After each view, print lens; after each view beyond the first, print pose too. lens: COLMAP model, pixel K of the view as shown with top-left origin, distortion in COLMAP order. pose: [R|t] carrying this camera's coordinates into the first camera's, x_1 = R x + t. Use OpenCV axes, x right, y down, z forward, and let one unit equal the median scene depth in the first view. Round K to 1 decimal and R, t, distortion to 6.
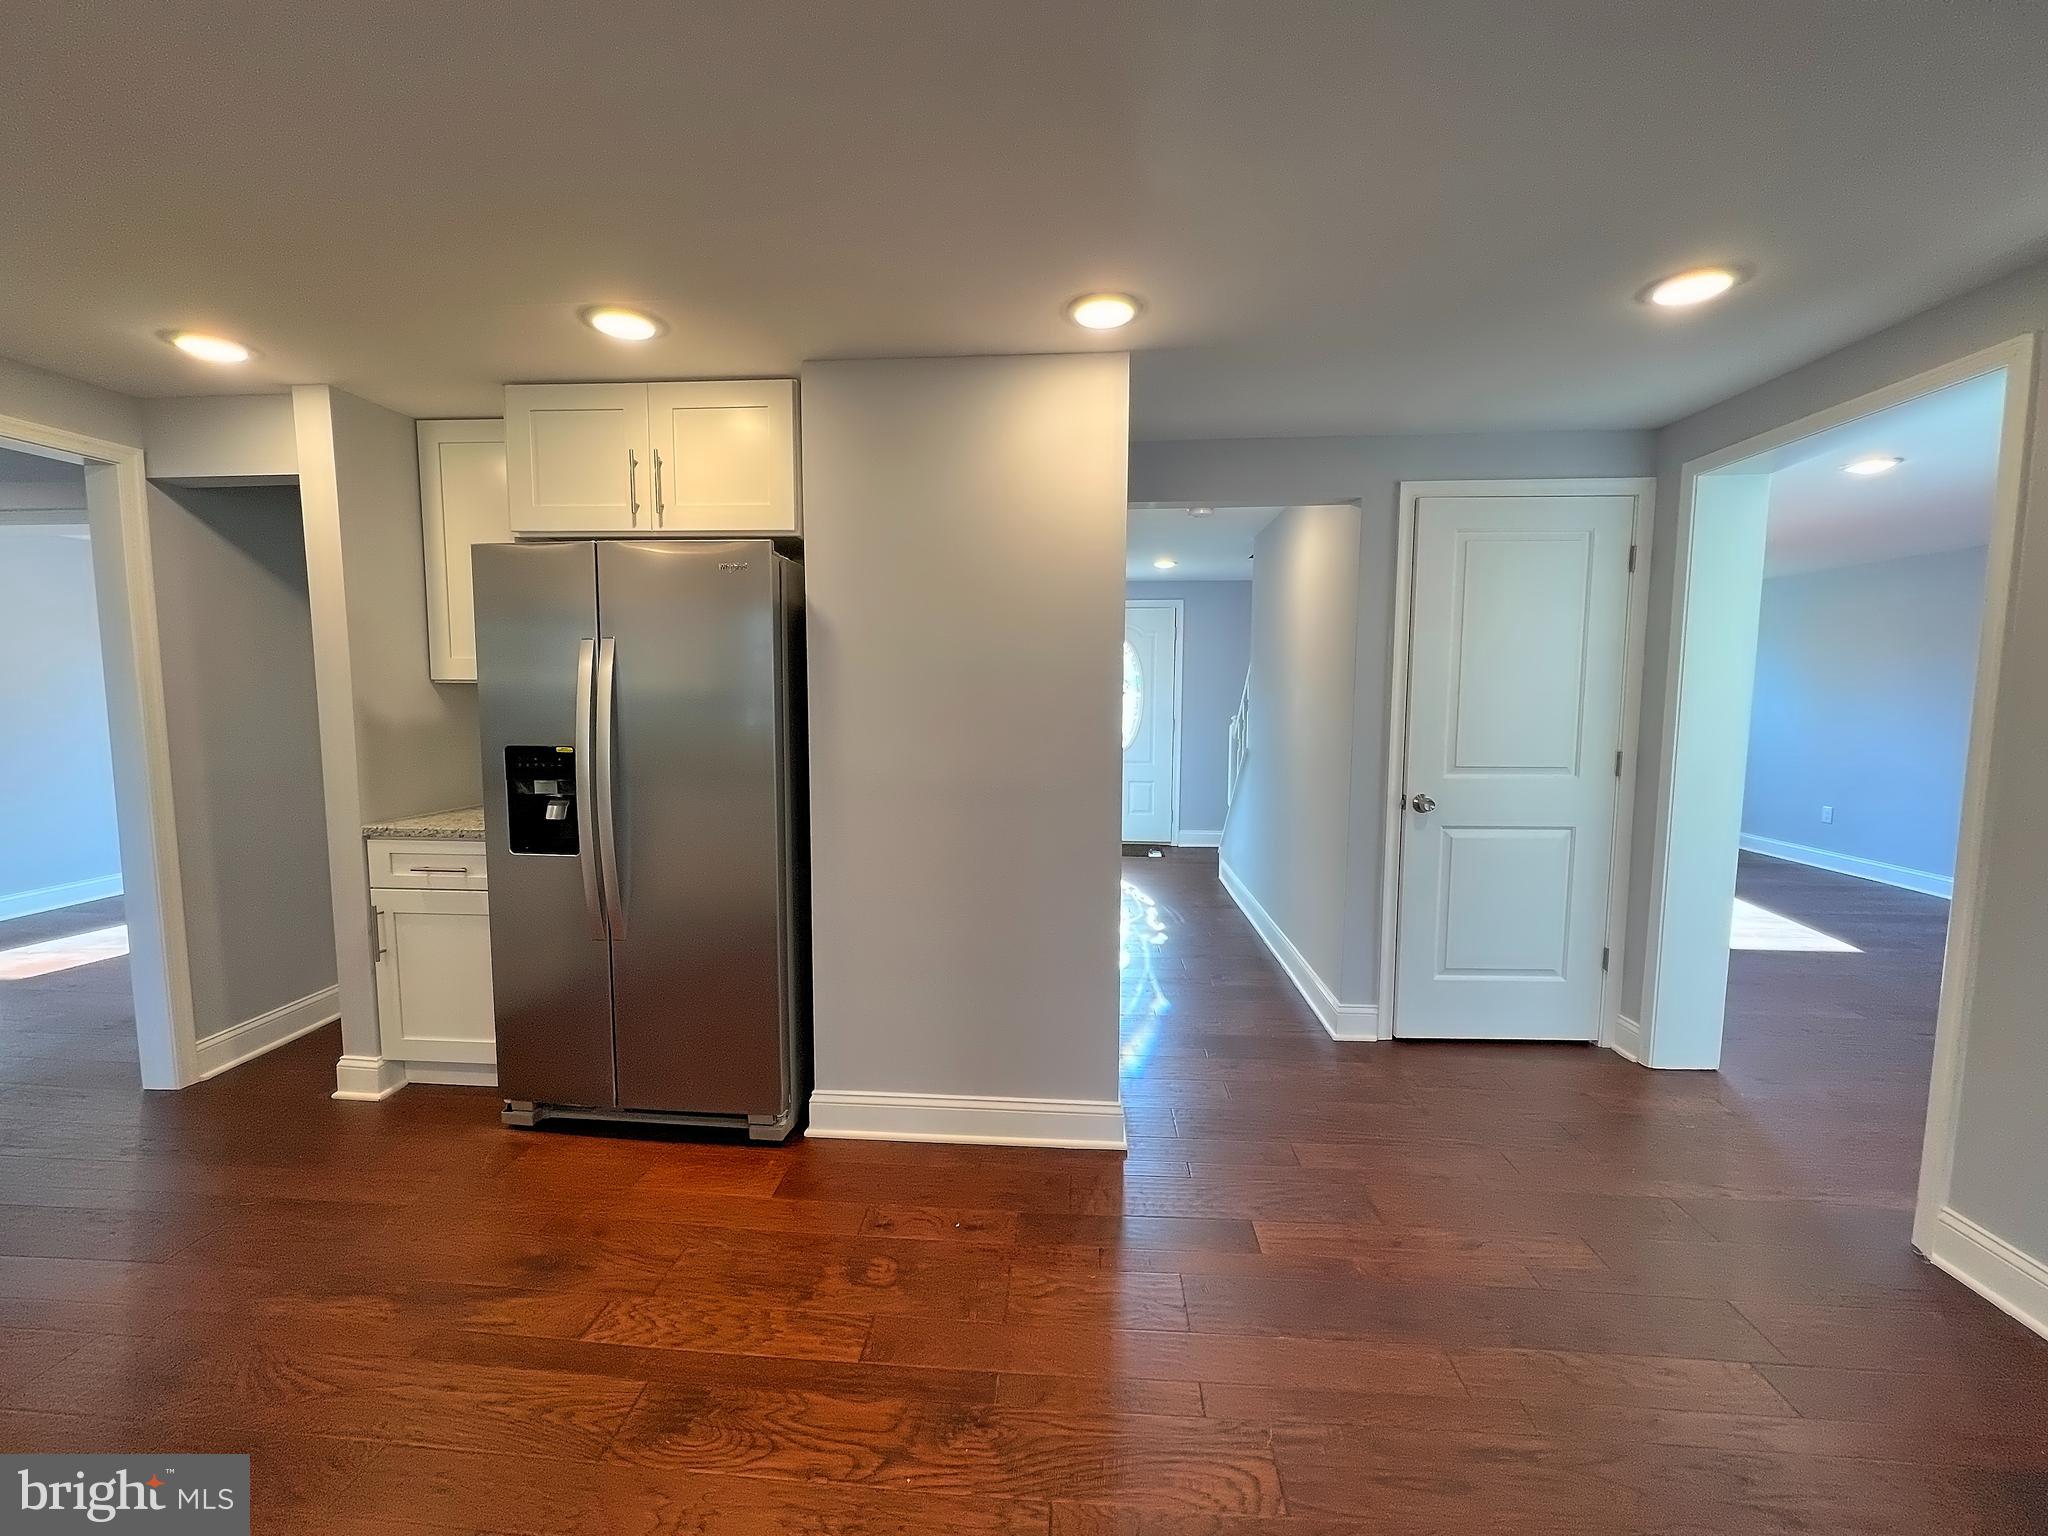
lens RADIAL K [[817.2, 0, 1021.6], [0, 817.2, 766.5], [0, 0, 1]] dist [0.000549, 0.000264]
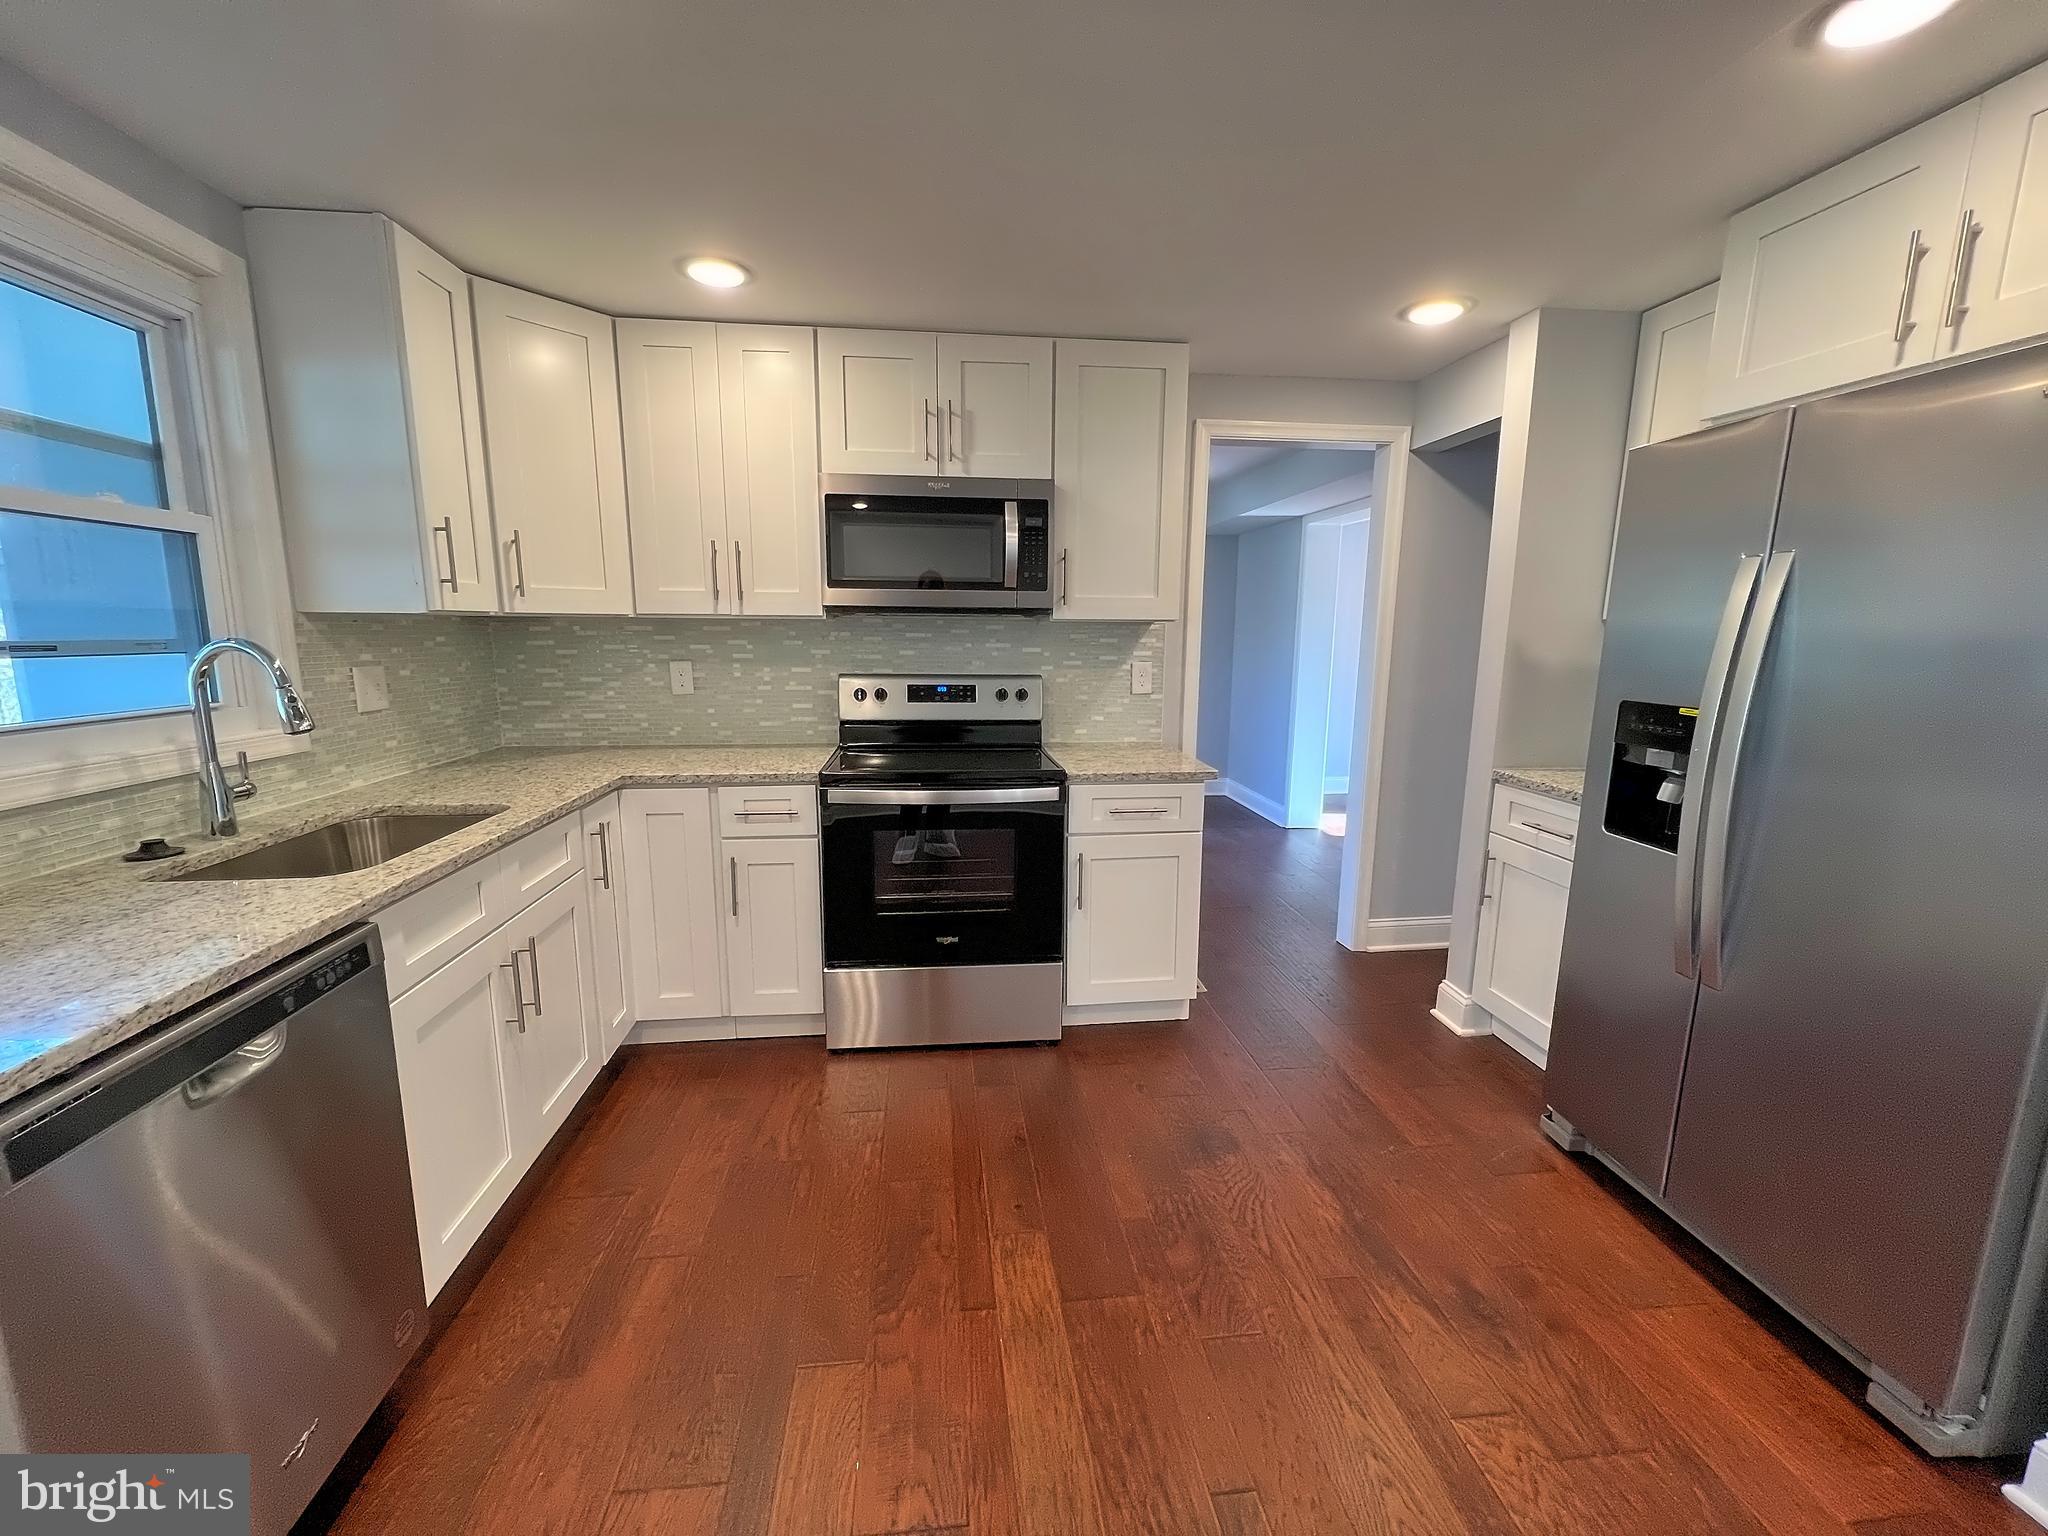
lens RADIAL K [[817.2, 0, 1021.6], [0, 817.2, 766.5], [0, 0, 1]] dist [0.000549, 0.000264]
pose [[0.184956, 0.161849, -0.969328, 0.051736], [-0.099325, 0.984373, 0.145409, -0.018314], [0.977715, 0.069384, 0.198142, 0.252954]]
